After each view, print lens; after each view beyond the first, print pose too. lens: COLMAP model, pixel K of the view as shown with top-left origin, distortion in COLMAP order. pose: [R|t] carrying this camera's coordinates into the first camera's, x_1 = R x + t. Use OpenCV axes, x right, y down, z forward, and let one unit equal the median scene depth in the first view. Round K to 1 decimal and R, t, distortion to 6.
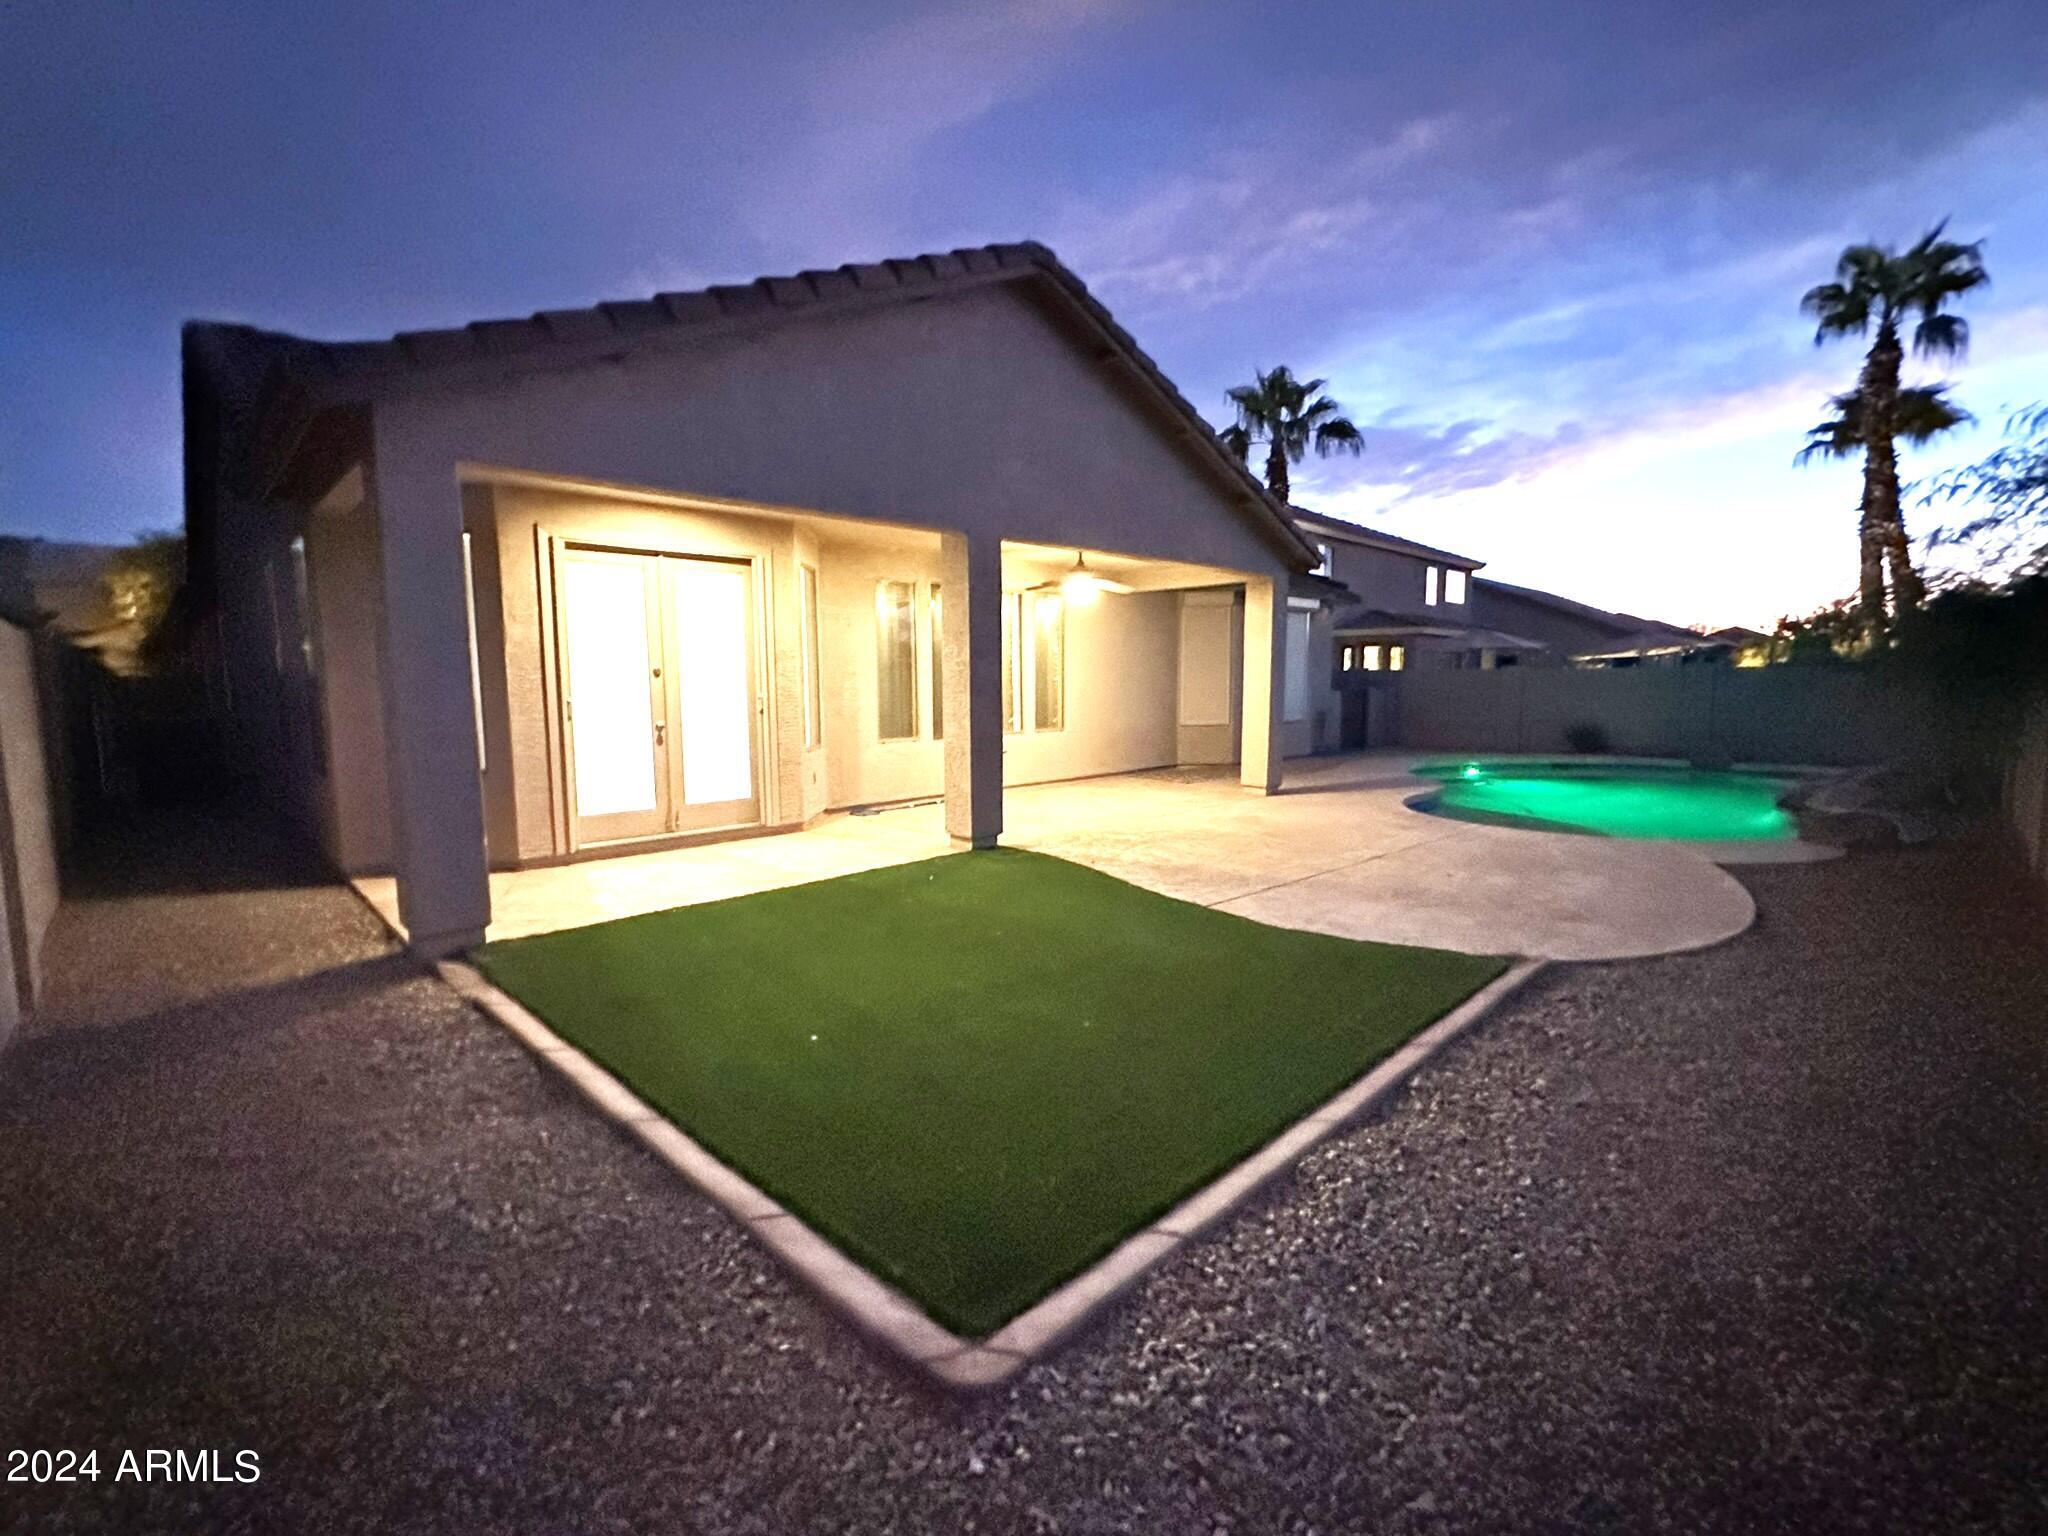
lens RADIAL K [[892.4, 0, 1017.3], [0, 892.4, 769.0], [0, 0, 1]] dist [-0.001767, 0.000659]
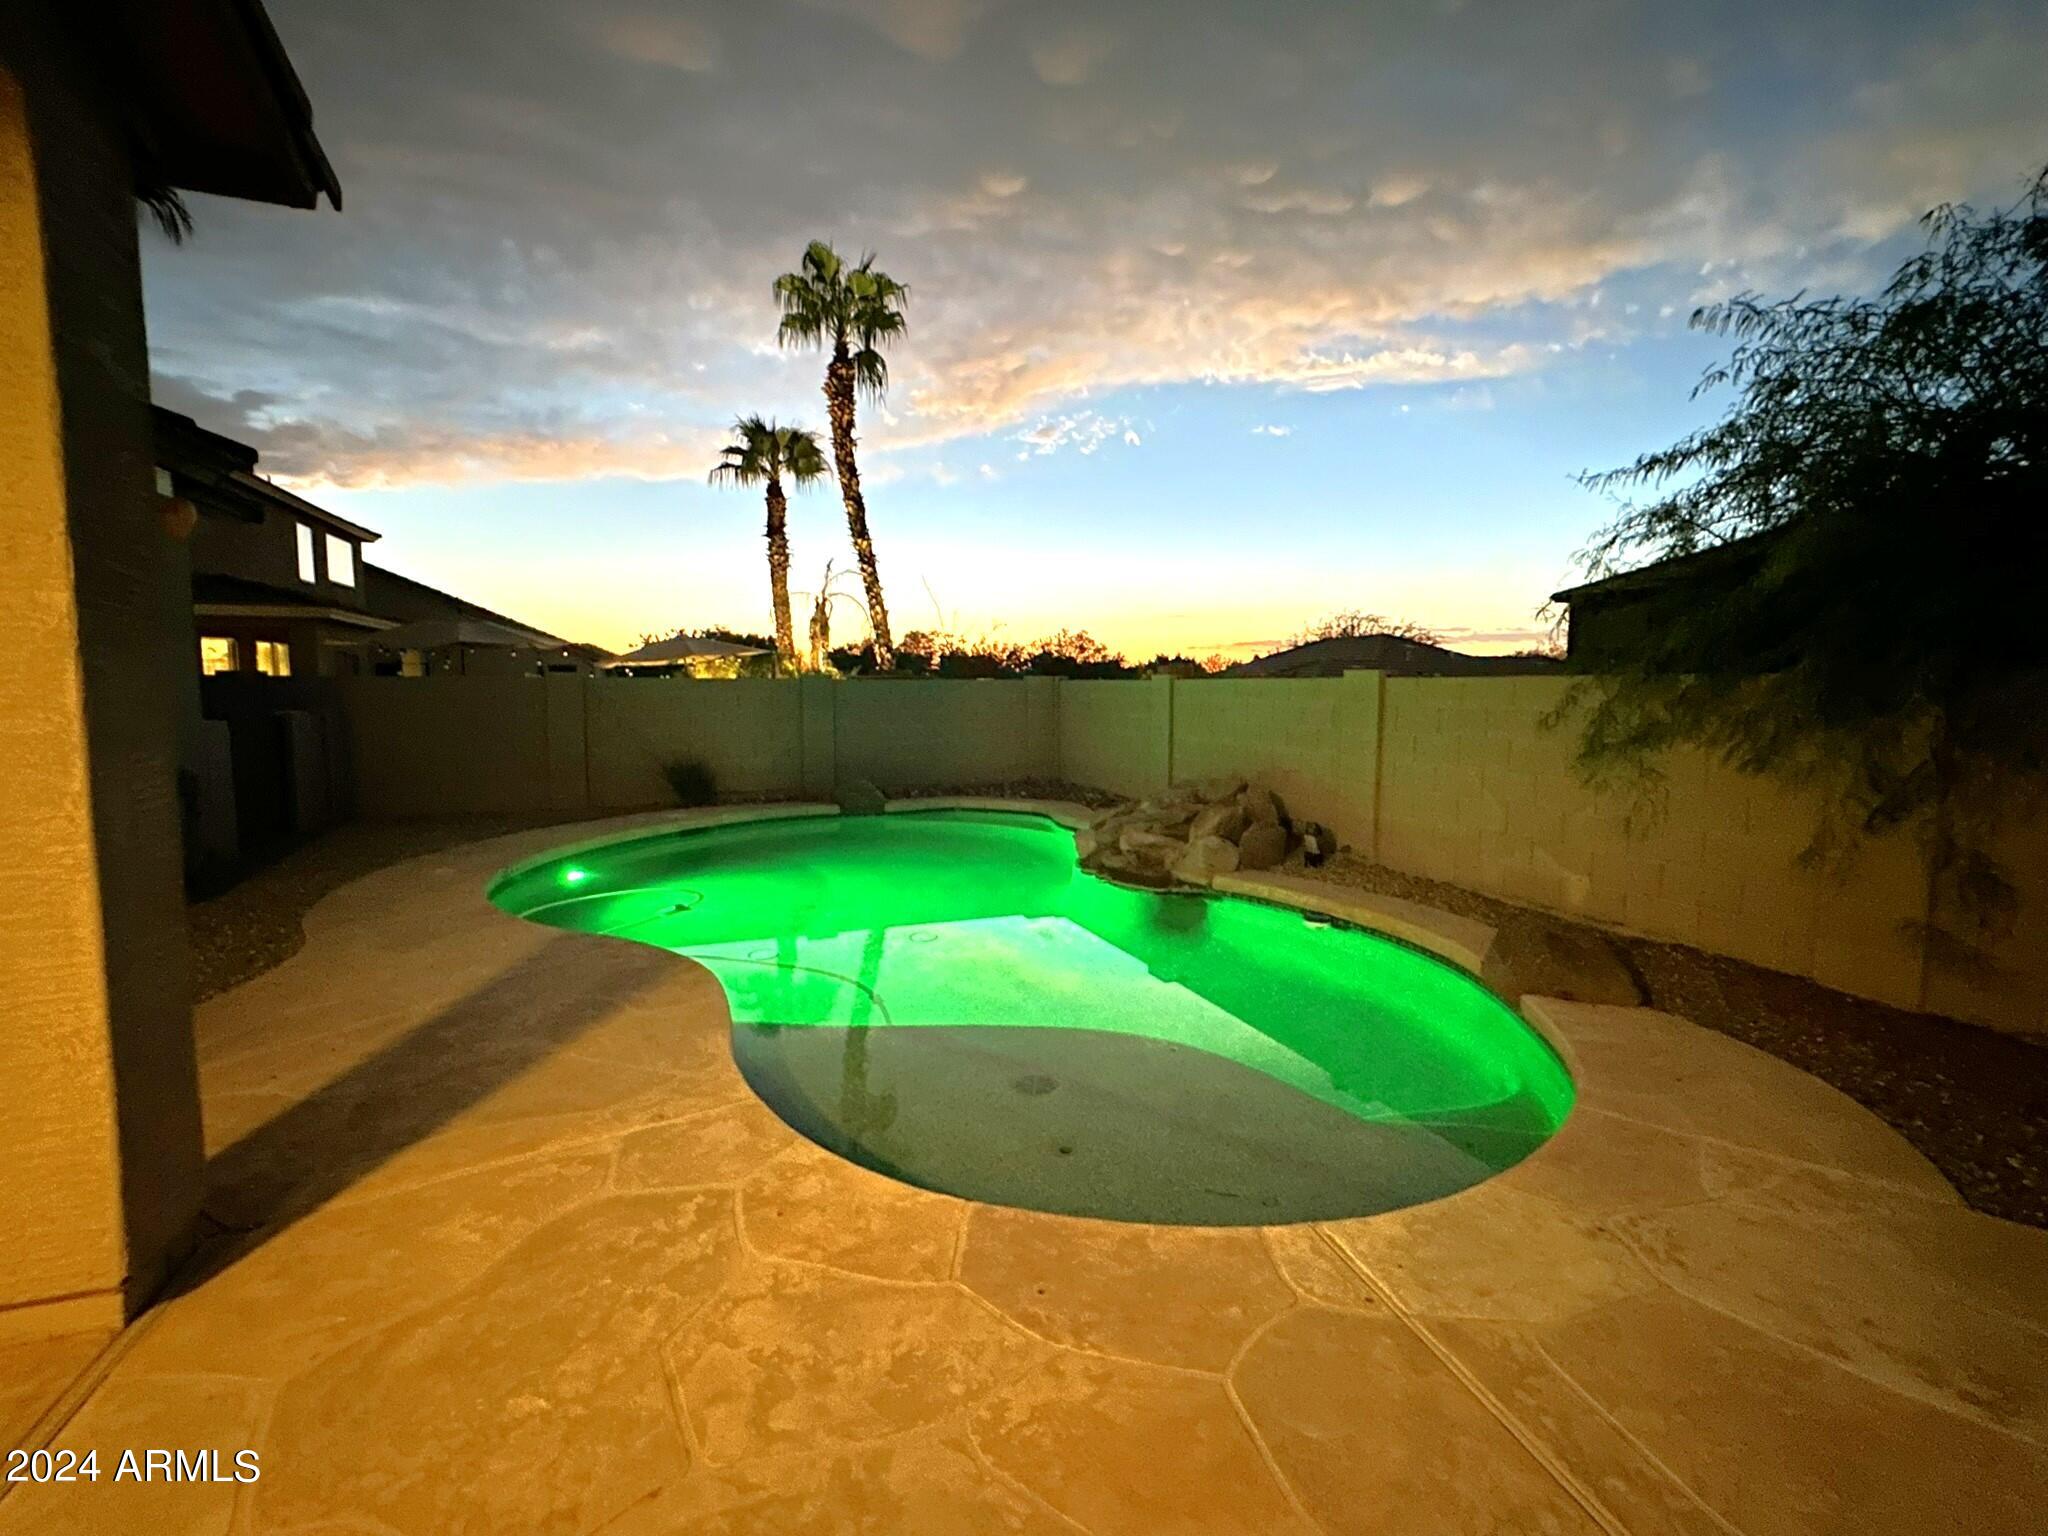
lens RADIAL K [[892.4, 0, 1011.0], [0, 892.4, 773.3], [0, 0, 1]] dist [-0.001767, 0.000659]
pose [[0.420883, -0.074452, 0.904054, 0.089008], [0.082883, 0.995614, 0.043406, -0.032778], [-0.903320, 0.056662, 0.425208, 0.336814]]
